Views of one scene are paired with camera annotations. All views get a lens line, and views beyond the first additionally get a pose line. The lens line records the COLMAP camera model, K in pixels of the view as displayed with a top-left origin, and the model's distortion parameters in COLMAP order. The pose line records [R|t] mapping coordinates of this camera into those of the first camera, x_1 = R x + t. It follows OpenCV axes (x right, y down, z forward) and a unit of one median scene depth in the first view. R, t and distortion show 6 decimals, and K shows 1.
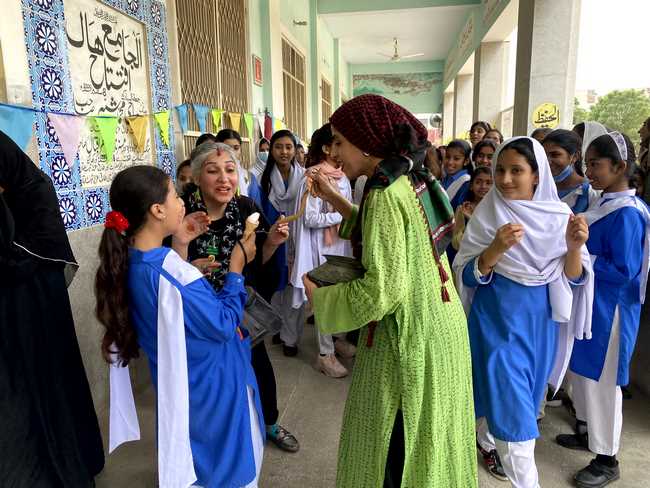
lens RADIAL K [[492.8, 0, 325.0], [0, 492.8, 244.0], [0, 0, 1]] dist [-0.009028, -0.006776]
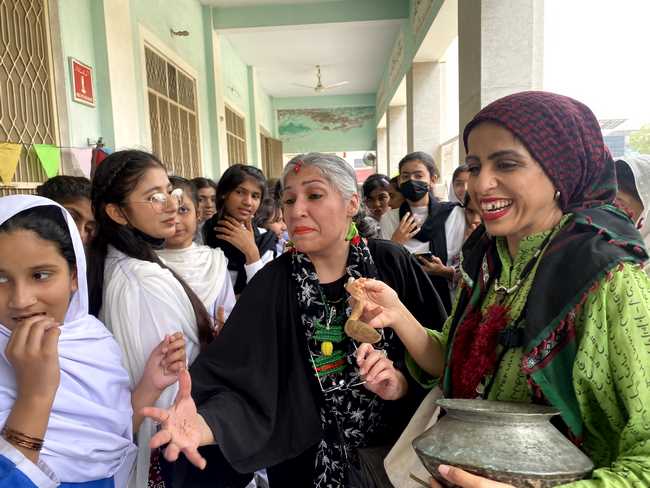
lens RADIAL K [[492.8, 0, 325.0], [0, 492.8, 244.0], [0, 0, 1]] dist [-0.009028, -0.006776]
pose [[0.993634, -0.027798, 0.109170, 0.059185], [0.036260, 0.996425, -0.076307, -0.040210], [-0.106659, 0.079780, 0.991090, 0.178466]]
